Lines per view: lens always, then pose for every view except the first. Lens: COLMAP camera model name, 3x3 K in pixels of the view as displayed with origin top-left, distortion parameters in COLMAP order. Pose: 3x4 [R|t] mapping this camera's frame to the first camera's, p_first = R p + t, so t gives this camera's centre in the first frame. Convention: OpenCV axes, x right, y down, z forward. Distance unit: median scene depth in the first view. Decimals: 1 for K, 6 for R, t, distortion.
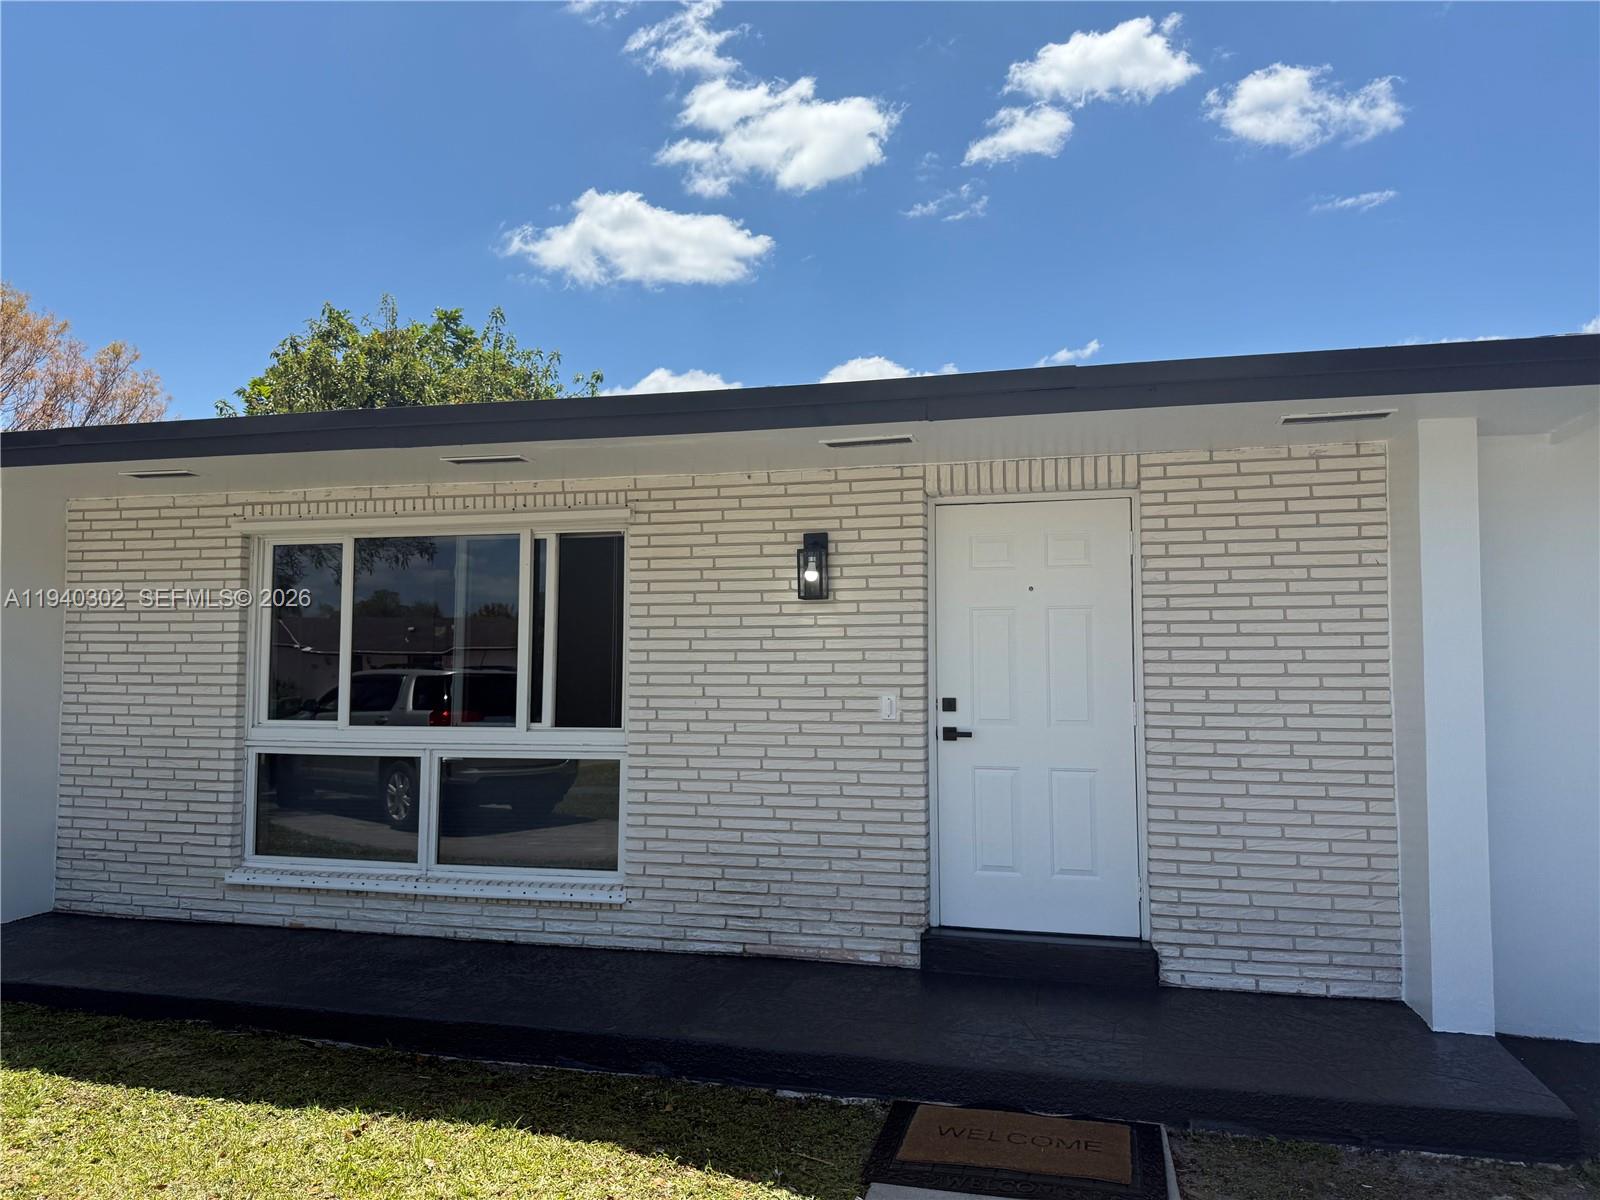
lens RADIAL K [[1130.8, 0, 802.5], [0, 1130.8, 584.5], [0, 0, 1]] dist [0.055492, -0.078598]
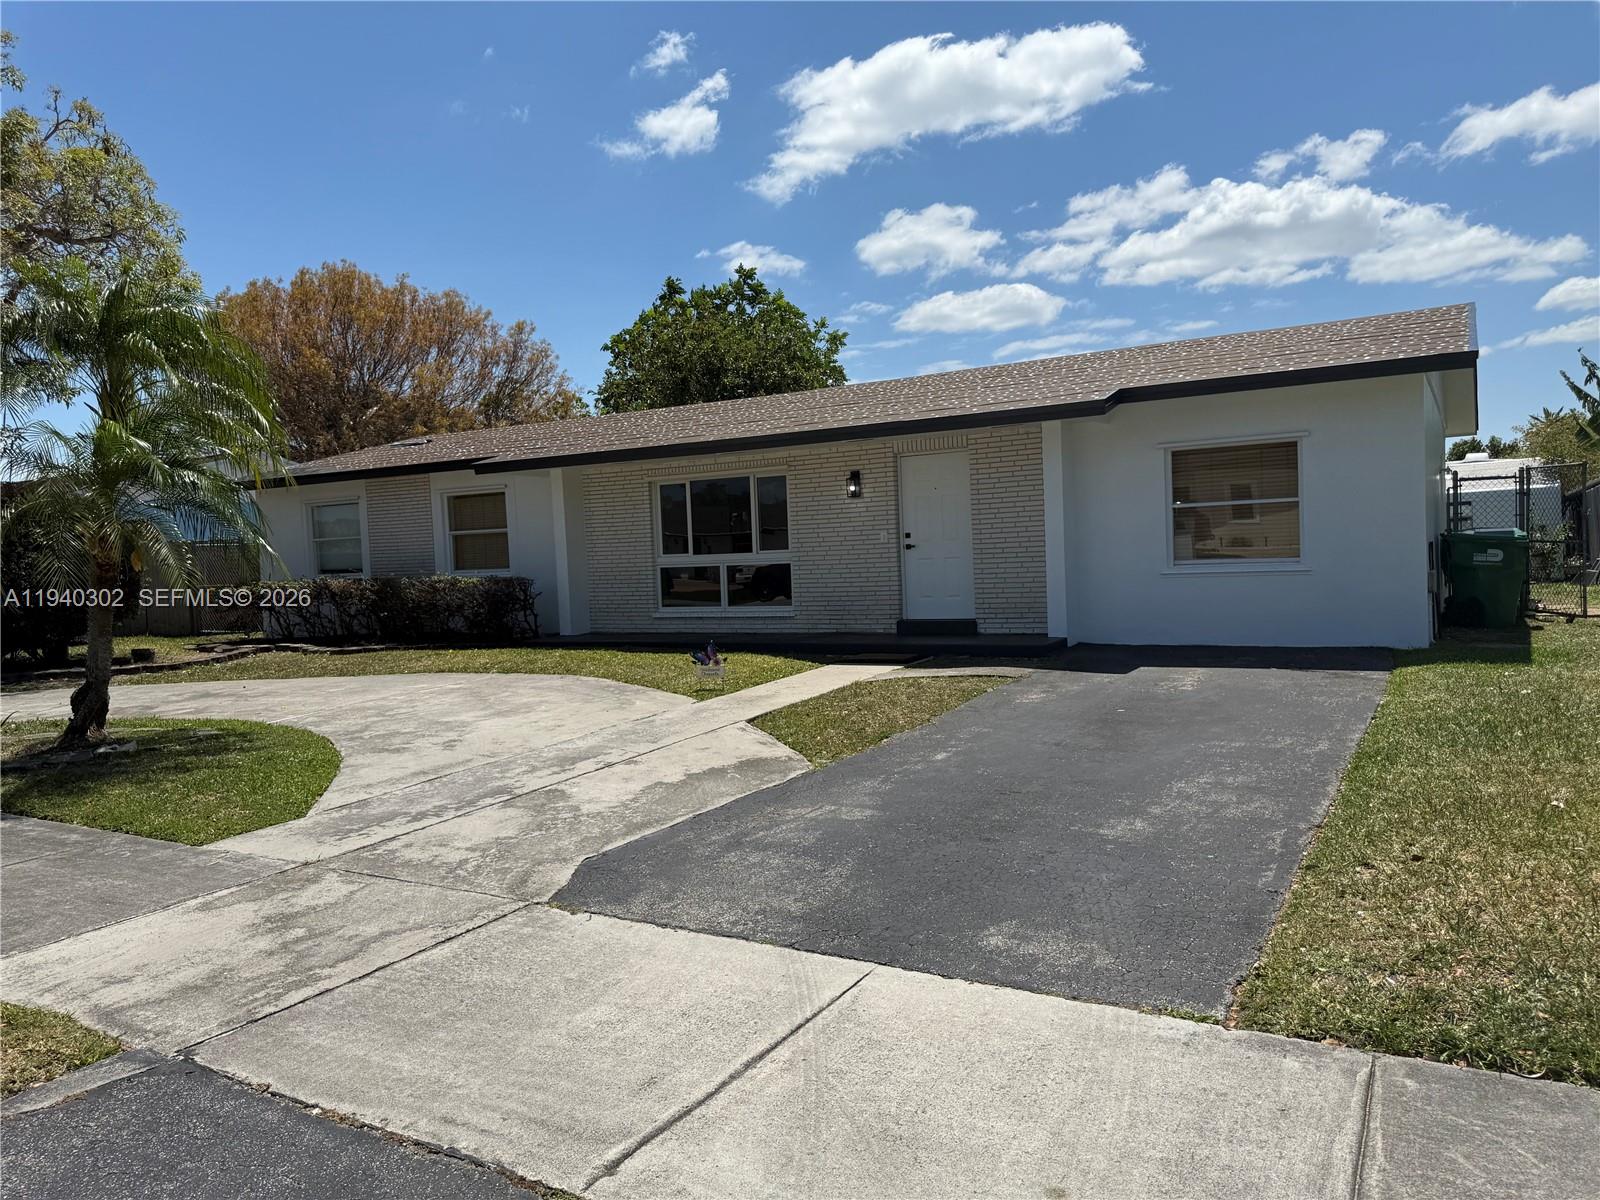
lens RADIAL K [[1177.2, 0, 768.1], [0, 1177.2, 596.6], [0, 0, 1]] dist [0.002807, -0.007257]
pose [[0.949112, -0.030001, -0.313505, 0.607908], [0.066795, 0.991981, 0.107290, -0.058108], [0.307772, -0.122771, 0.943506, -1.501285]]
